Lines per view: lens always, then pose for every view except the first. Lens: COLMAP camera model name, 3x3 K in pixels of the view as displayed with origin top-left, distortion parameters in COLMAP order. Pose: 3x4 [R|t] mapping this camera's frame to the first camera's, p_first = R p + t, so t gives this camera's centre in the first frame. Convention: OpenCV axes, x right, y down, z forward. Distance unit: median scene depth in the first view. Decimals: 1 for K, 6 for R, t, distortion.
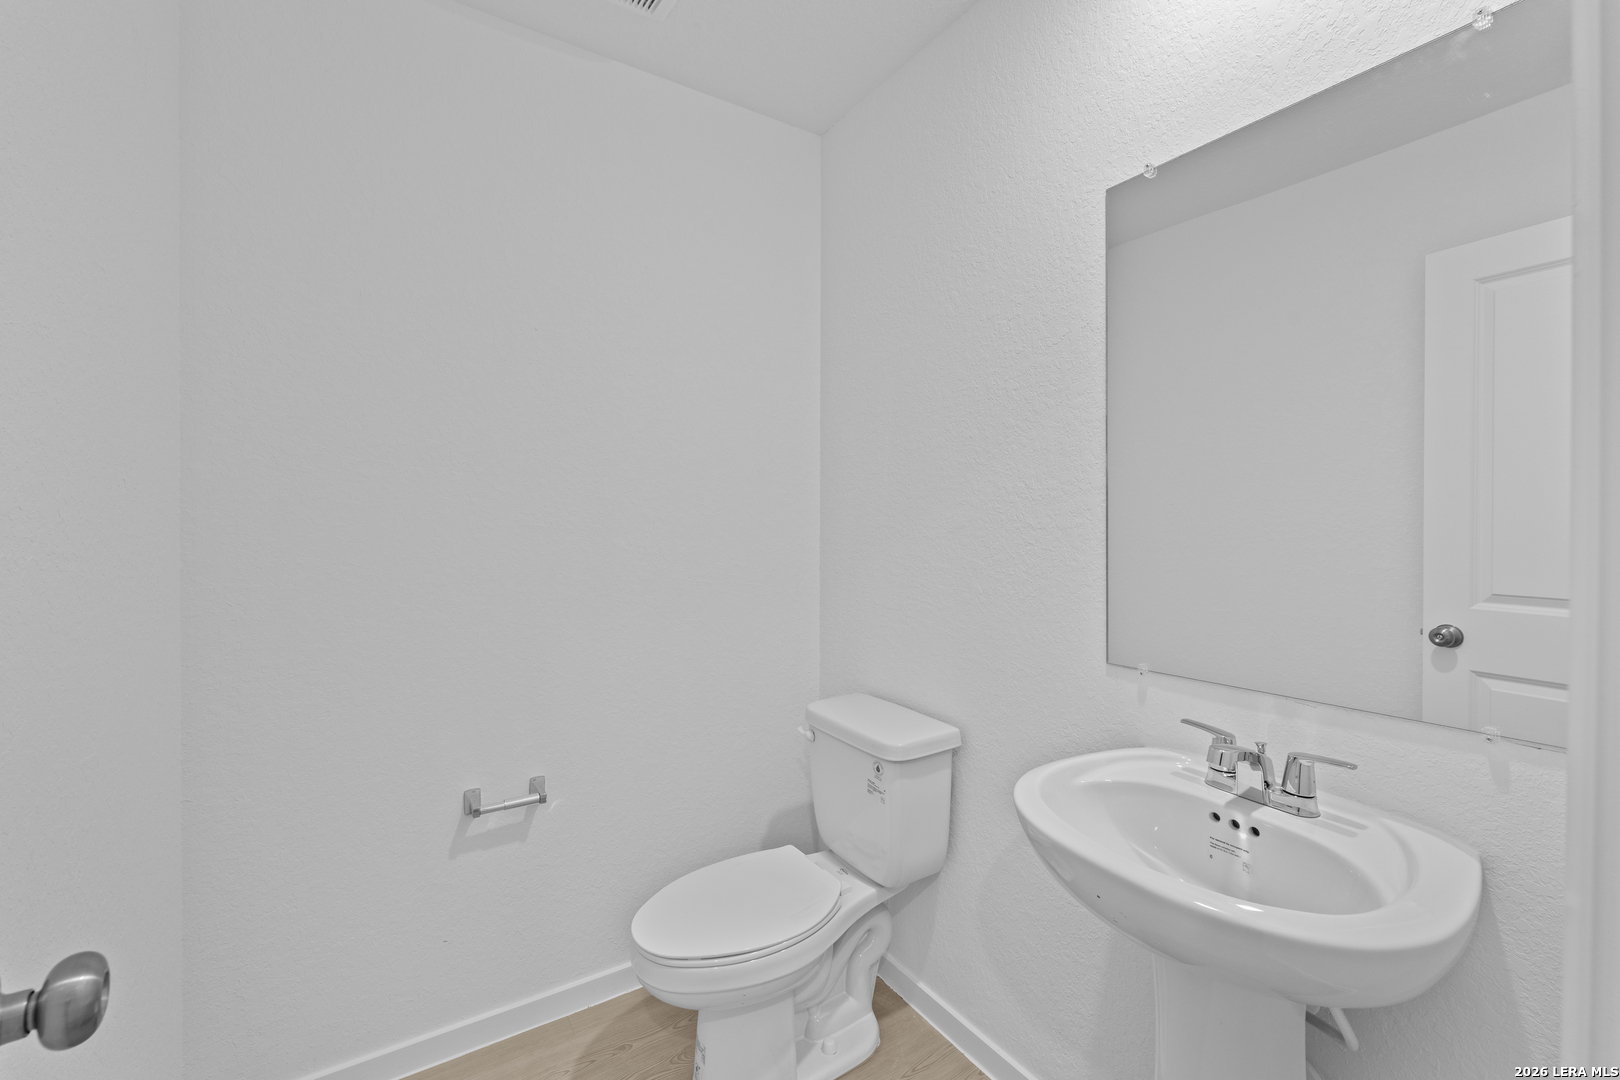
lens RADIAL K [[679.8, 0, 805.5], [0, 679.8, 523.7], [0, 0, 1]] dist [-0.002416, -0.000420]
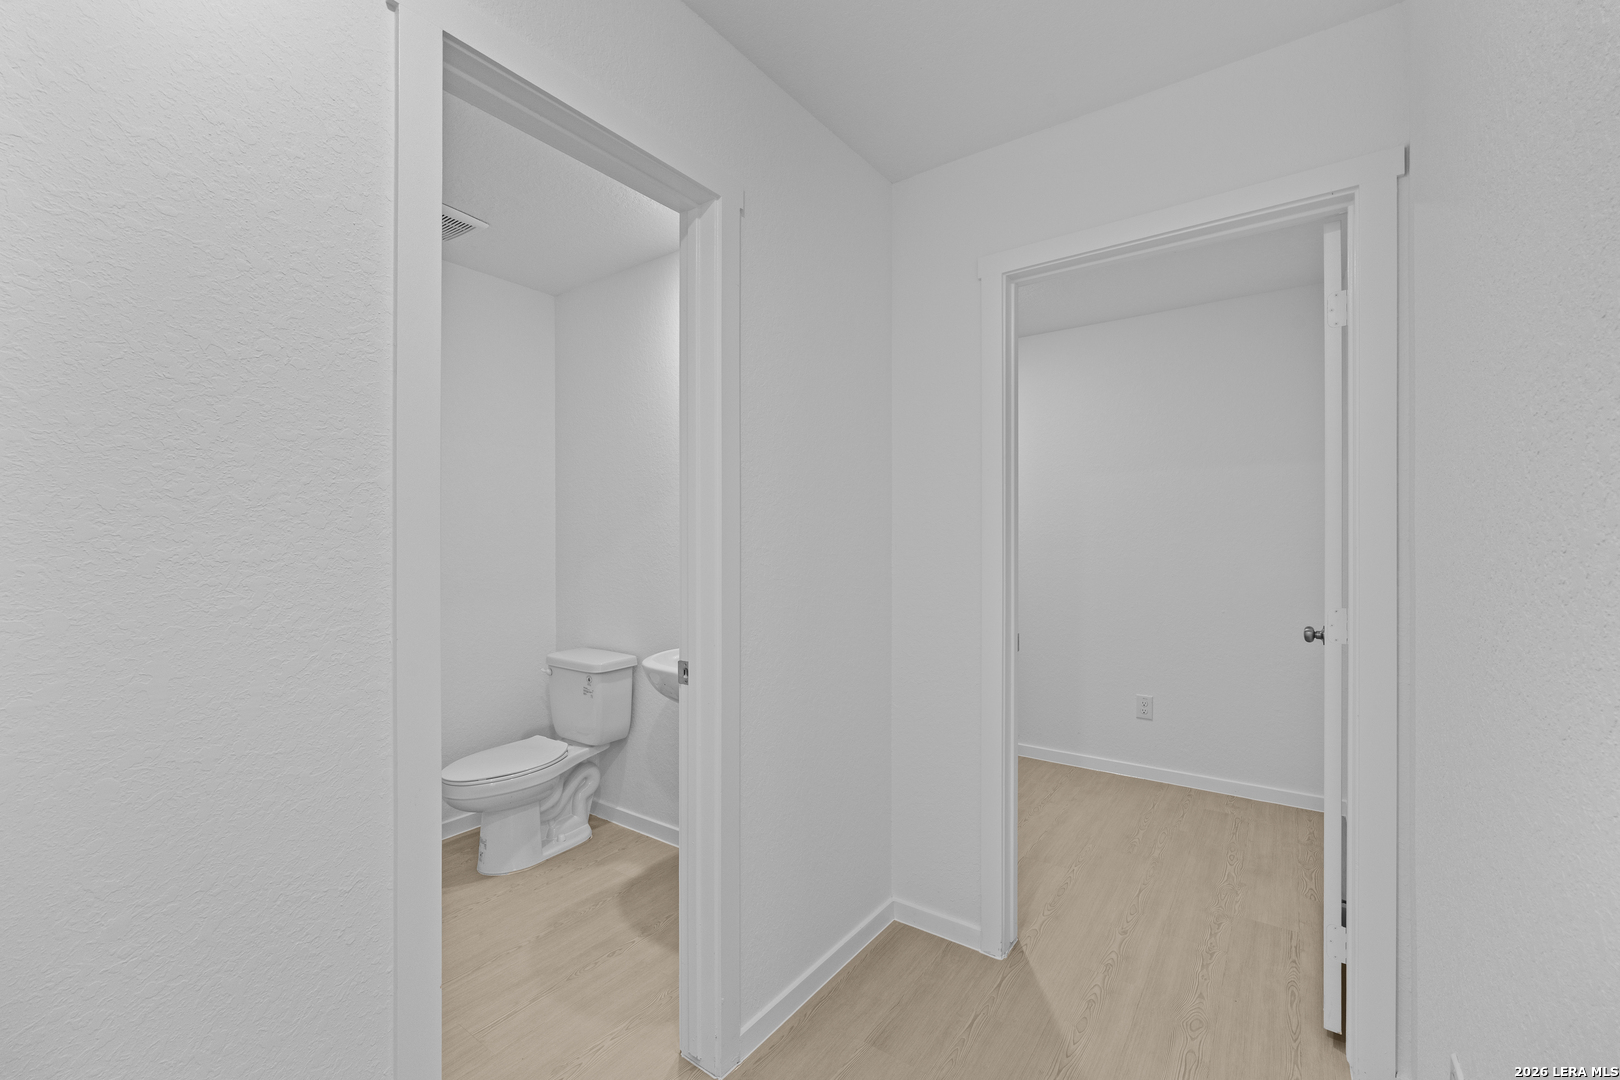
lens RADIAL K [[670.8, 0, 804.7], [0, 670.8, 542.2], [0, 0, 1]] dist [-0.001611, -0.000213]
pose [[0.933426, -0.003320, 0.358754, 0.002825], [0.005358, 0.999975, -0.004688, 0.004993], [-0.358730, 0.006299, 0.933420, -0.841228]]
